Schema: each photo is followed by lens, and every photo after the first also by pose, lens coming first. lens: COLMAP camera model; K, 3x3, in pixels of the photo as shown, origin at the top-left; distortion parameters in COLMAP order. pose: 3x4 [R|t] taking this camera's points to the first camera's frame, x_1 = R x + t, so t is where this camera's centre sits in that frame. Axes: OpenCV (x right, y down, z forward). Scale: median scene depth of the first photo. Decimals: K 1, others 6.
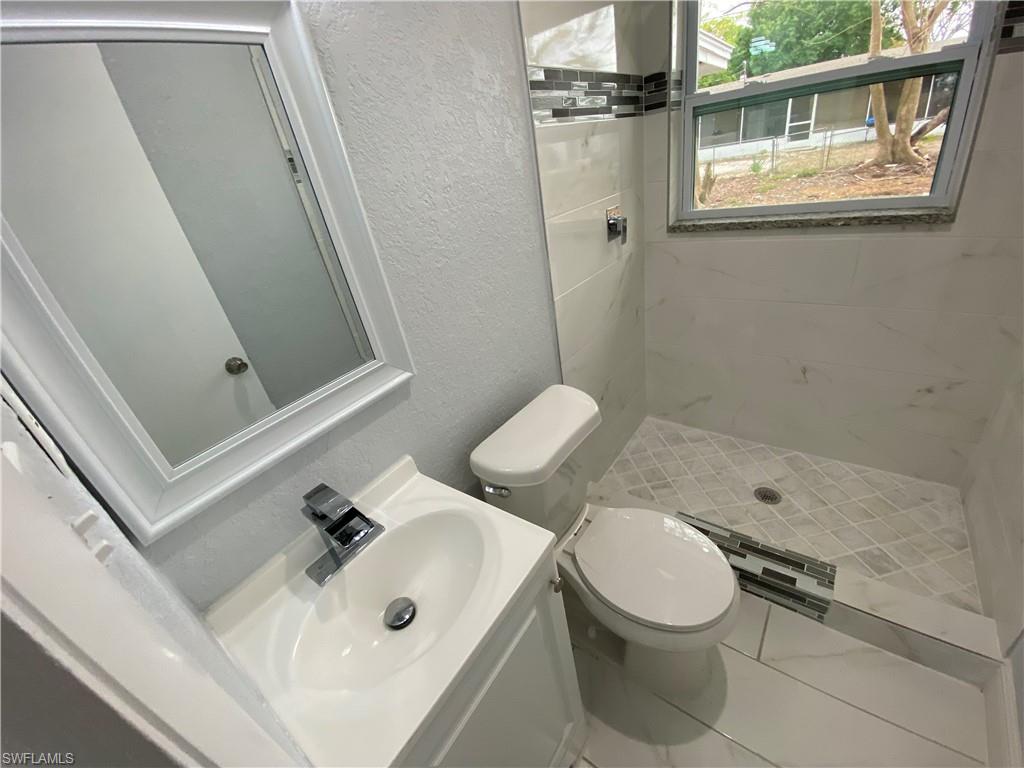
lens RADIAL K [[412.4, 0, 503.3], [0, 412.4, 377.4], [0, 0, 1]] dist [0.014626, -0.016921]
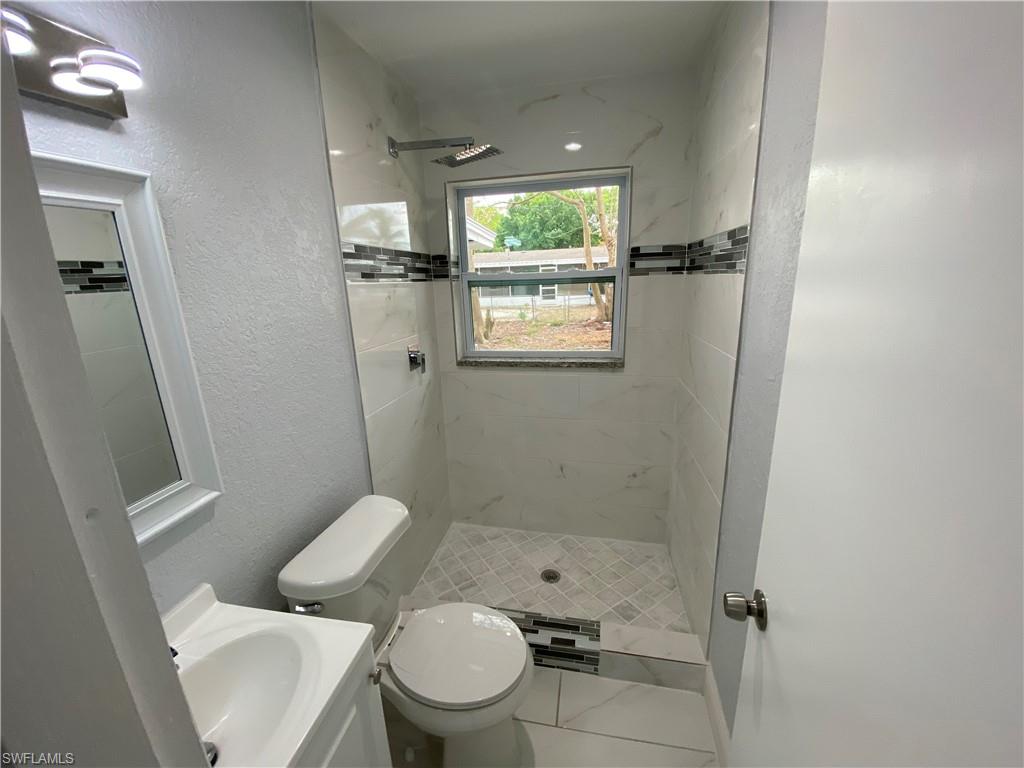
lens RADIAL K [[412.4, 0, 517.0], [0, 412.4, 391.2], [0, 0, 1]] dist [0.014626, -0.016921]
pose [[0.881712, 0.017526, 0.471463, -0.045193], [0.099234, 0.970065, -0.221645, 0.033635], [-0.461234, 0.242212, 0.853579, -0.190754]]
